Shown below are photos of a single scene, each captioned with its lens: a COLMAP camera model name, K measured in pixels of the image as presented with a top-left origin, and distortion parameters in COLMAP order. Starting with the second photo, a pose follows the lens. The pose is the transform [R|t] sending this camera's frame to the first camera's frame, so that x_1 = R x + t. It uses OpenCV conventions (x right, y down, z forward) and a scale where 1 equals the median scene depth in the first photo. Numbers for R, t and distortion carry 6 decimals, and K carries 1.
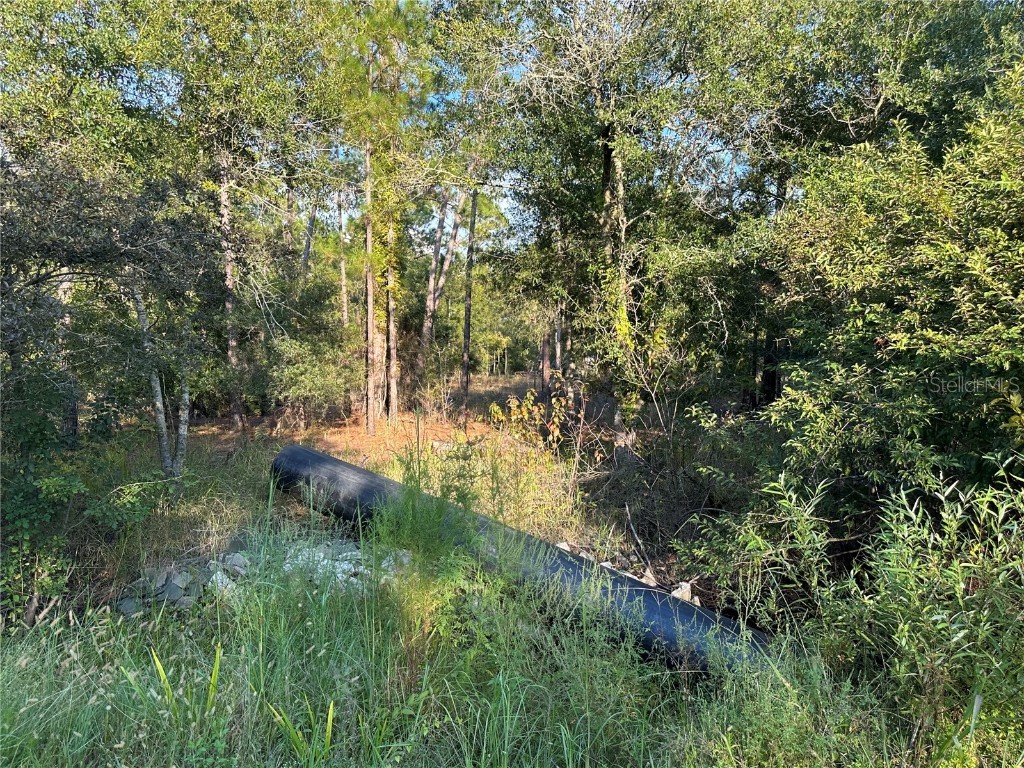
lens RADIAL K [[726.8, 0, 502.6], [0, 726.8, 384.7], [0, 0, 1]] dist [0.062594, -0.061777]
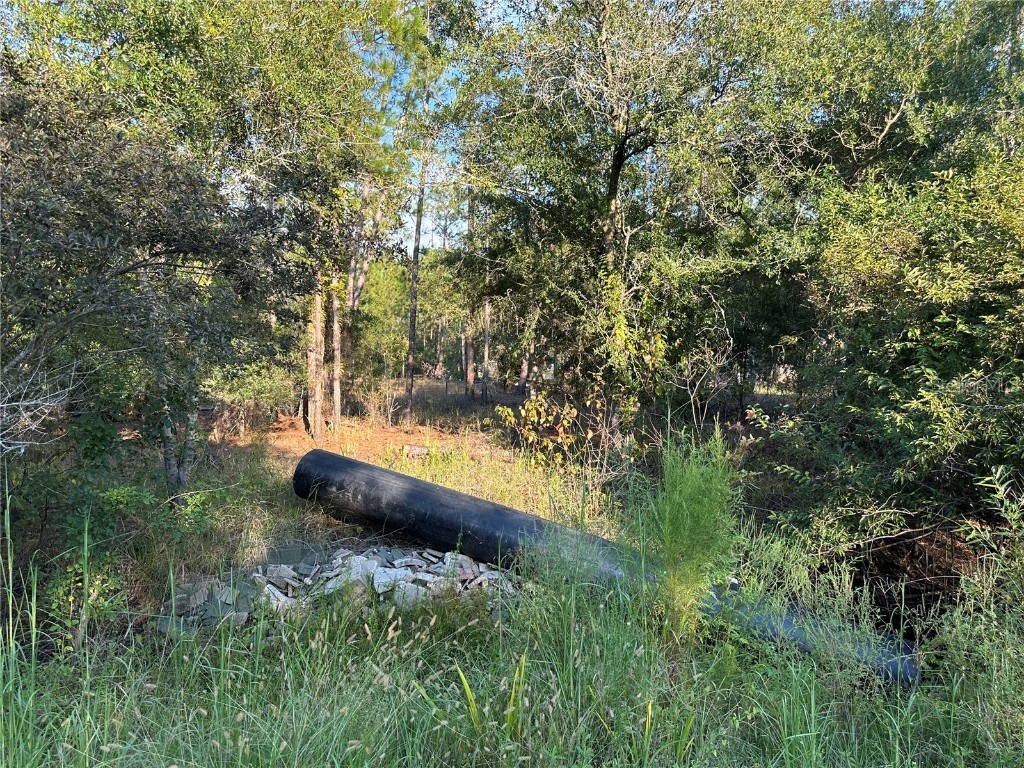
lens RADIAL K [[726.8, 0, 513.0], [0, 726.8, 385.9], [0, 0, 1]] dist [0.062594, -0.061777]
pose [[0.984492, 0.004205, 0.175382, -0.173975], [-0.003698, 0.999988, -0.003218, 0.001073], [-0.175393, 0.002520, 0.984495, 0.012067]]
